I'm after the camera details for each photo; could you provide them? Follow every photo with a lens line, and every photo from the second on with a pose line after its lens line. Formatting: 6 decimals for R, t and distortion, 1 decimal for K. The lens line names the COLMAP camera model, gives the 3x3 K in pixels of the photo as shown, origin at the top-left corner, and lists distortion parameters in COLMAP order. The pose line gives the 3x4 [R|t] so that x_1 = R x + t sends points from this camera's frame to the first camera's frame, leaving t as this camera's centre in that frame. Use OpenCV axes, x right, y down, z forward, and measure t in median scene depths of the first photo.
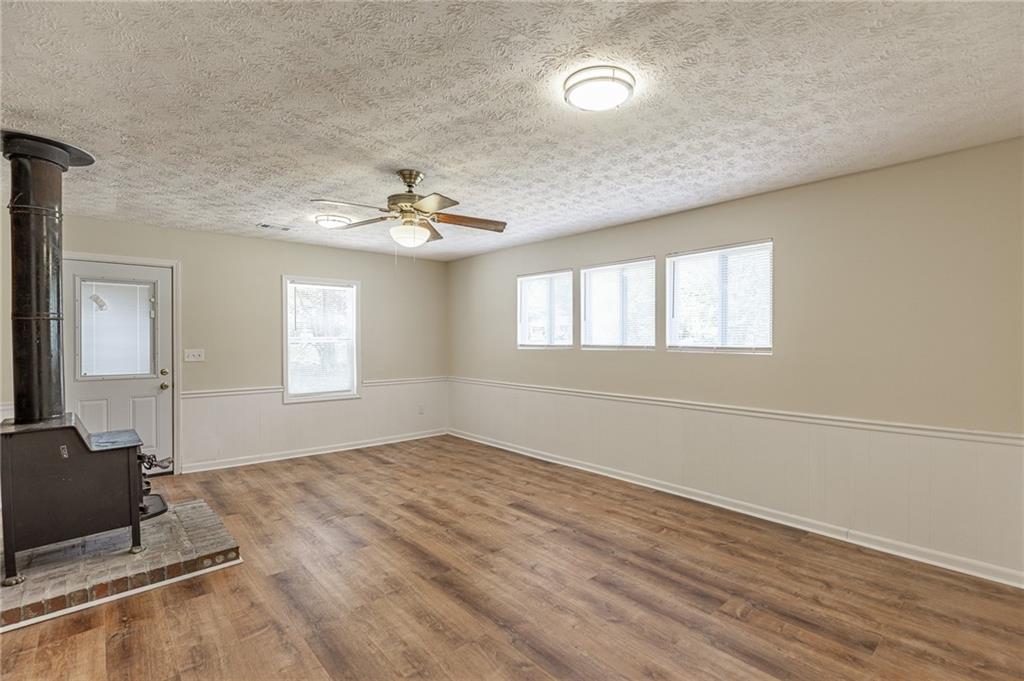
lens RADIAL K [[469.3, 0, 519.3], [0, 469.3, 341.7], [0, 0, 1]] dist [-0.001038, -0.000348]
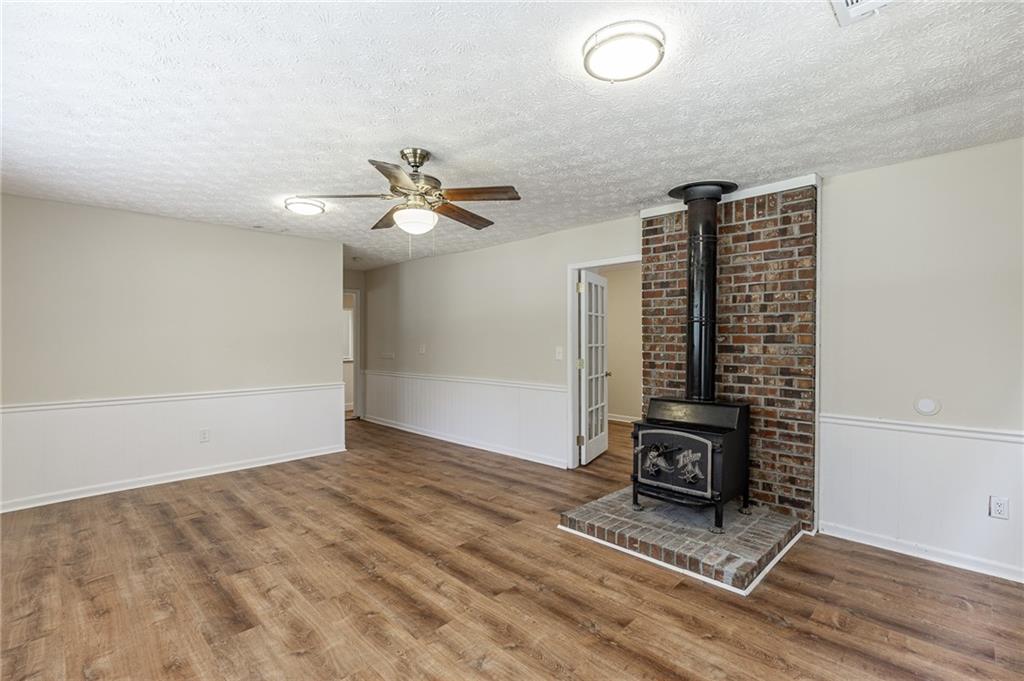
lens RADIAL K [[469.3, 0, 519.3], [0, 469.3, 341.7], [0, 0, 1]] dist [-0.001038, -0.000348]
pose [[-0.998249, 0.002697, -0.059089, -0.340912], [0.002133, 0.999951, 0.009618, -0.004467], [0.059112, 0.009475, -0.998206, 1.729378]]
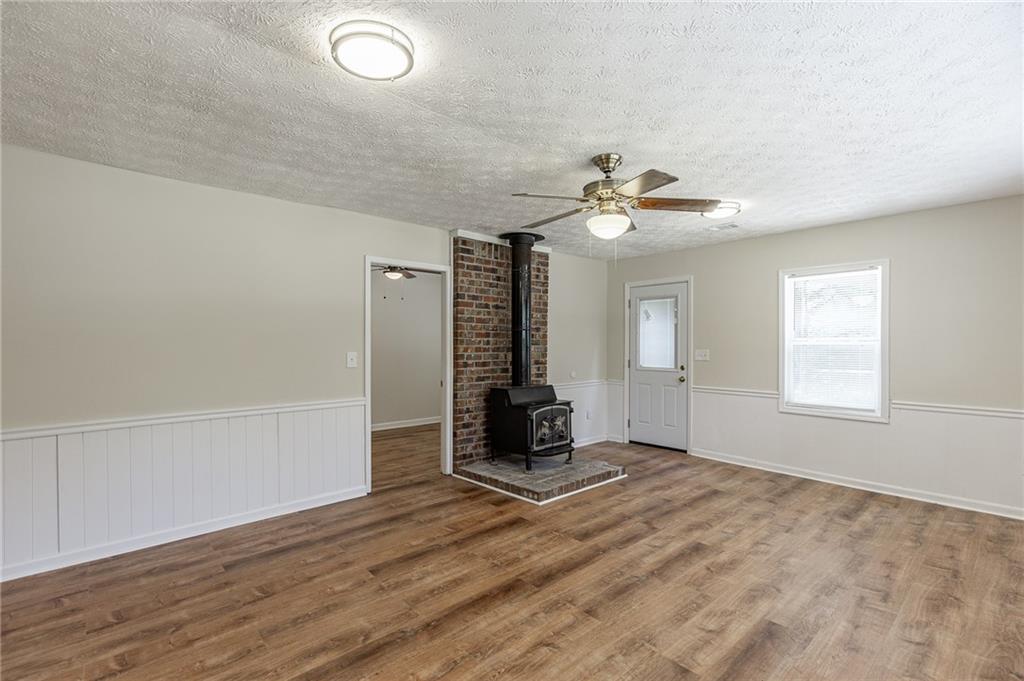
lens RADIAL K [[469.3, 0, 519.3], [0, 469.3, 341.7], [0, 0, 1]] dist [-0.001038, -0.000348]
pose [[0.009724, -0.000812, -0.999952, 0.611611], [-0.004104, 0.999991, -0.000852, -0.000593], [0.999944, 0.004112, 0.009720, 0.742322]]
